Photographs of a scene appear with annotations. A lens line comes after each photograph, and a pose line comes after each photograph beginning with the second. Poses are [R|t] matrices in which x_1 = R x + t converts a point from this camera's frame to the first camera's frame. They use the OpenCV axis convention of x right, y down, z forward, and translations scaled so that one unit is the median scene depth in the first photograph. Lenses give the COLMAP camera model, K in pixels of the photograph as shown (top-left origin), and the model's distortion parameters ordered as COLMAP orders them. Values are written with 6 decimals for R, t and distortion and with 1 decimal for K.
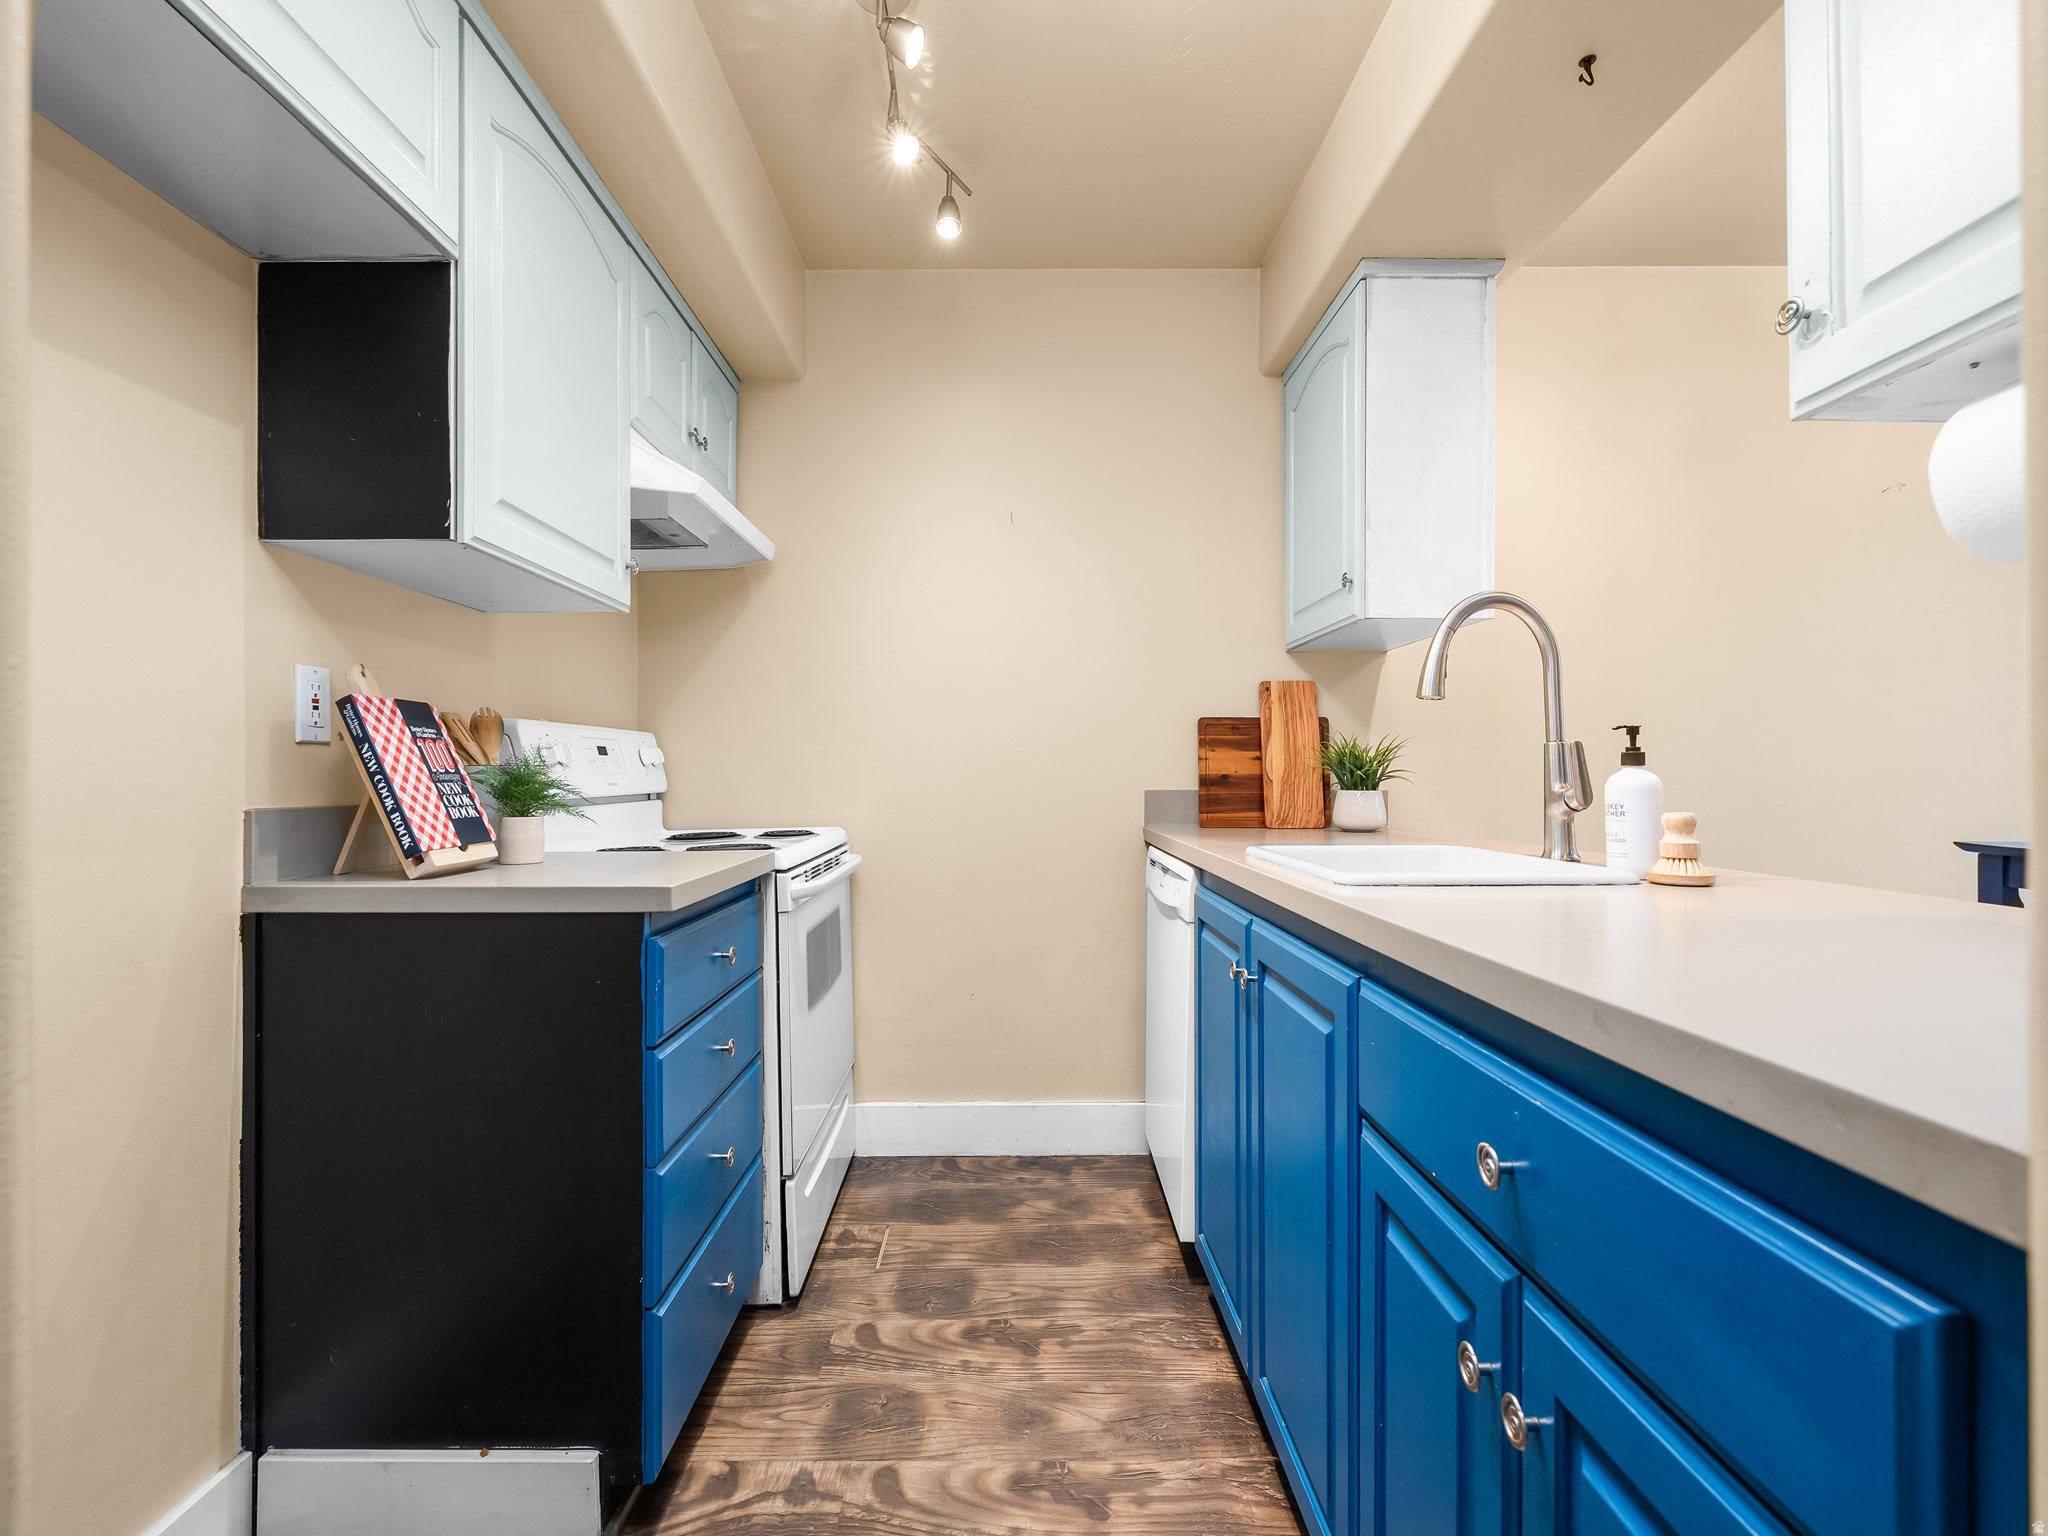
lens RADIAL K [[854.9, 0, 1024.0], [0, 854.9, 768.0], [0, 0, 1]] dist [-0.000538, 0.000031]
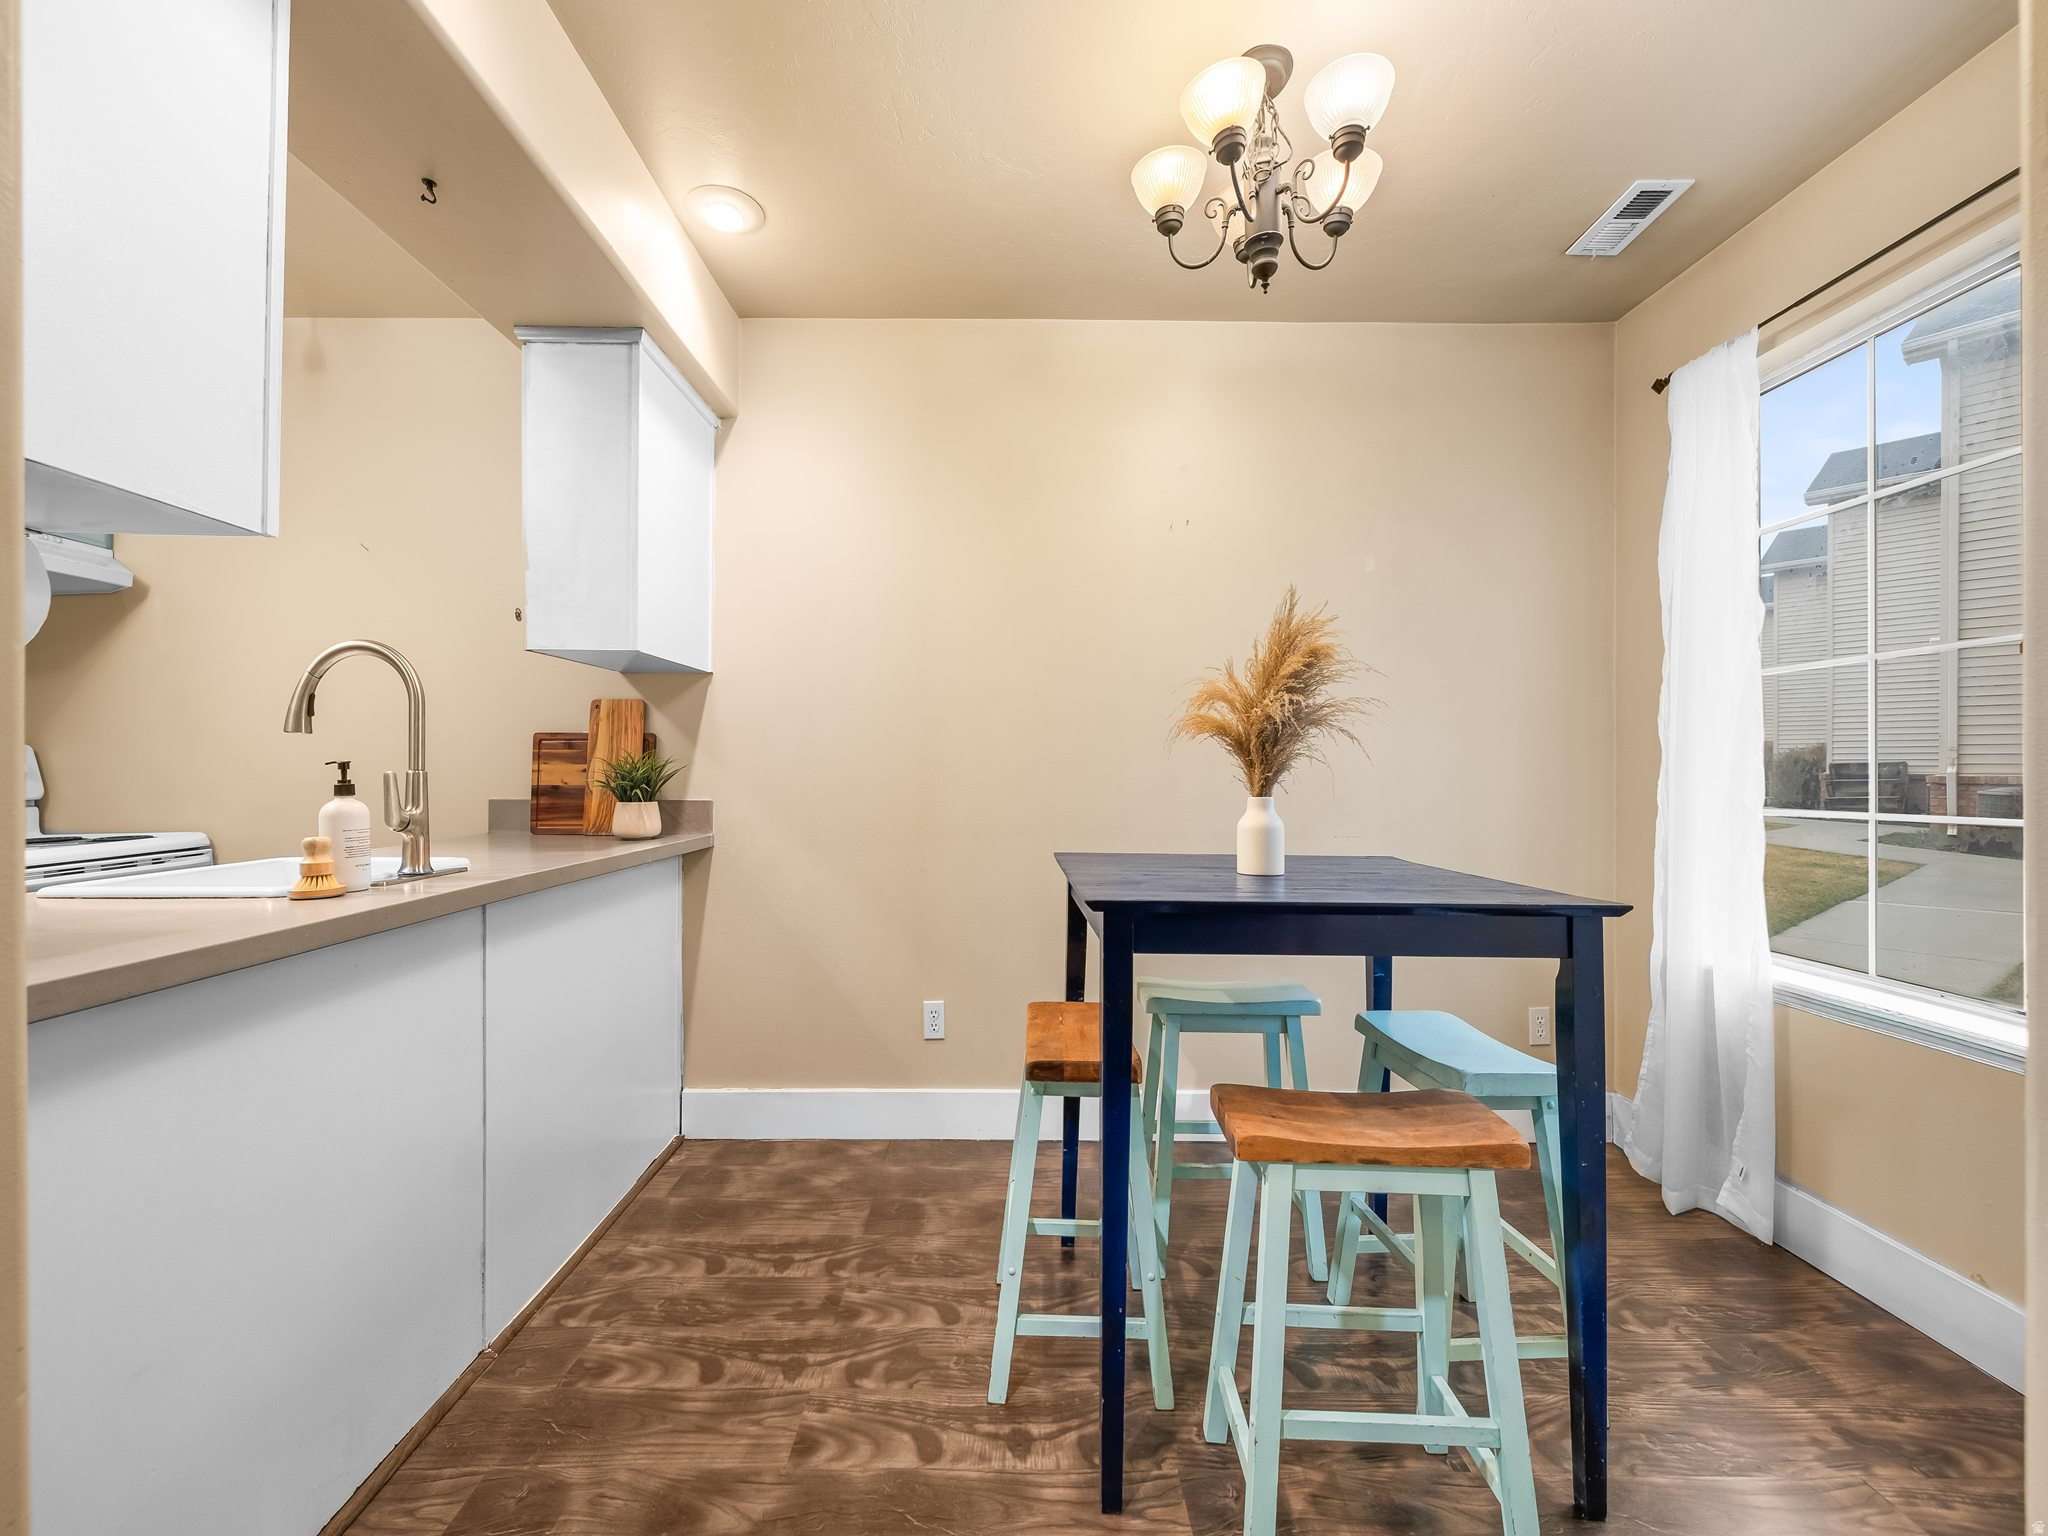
lens RADIAL K [[871.7, 0, 1022.9], [0, 871.7, 758.7], [0, 0, 1]] dist [0.000522, 0.000044]
pose [[0.999917, 0.008800, 0.009420, 0.813402], [-0.008784, 0.999960, -0.001798, -0.029667], [-0.009436, 0.001715, 0.999954, -0.103572]]
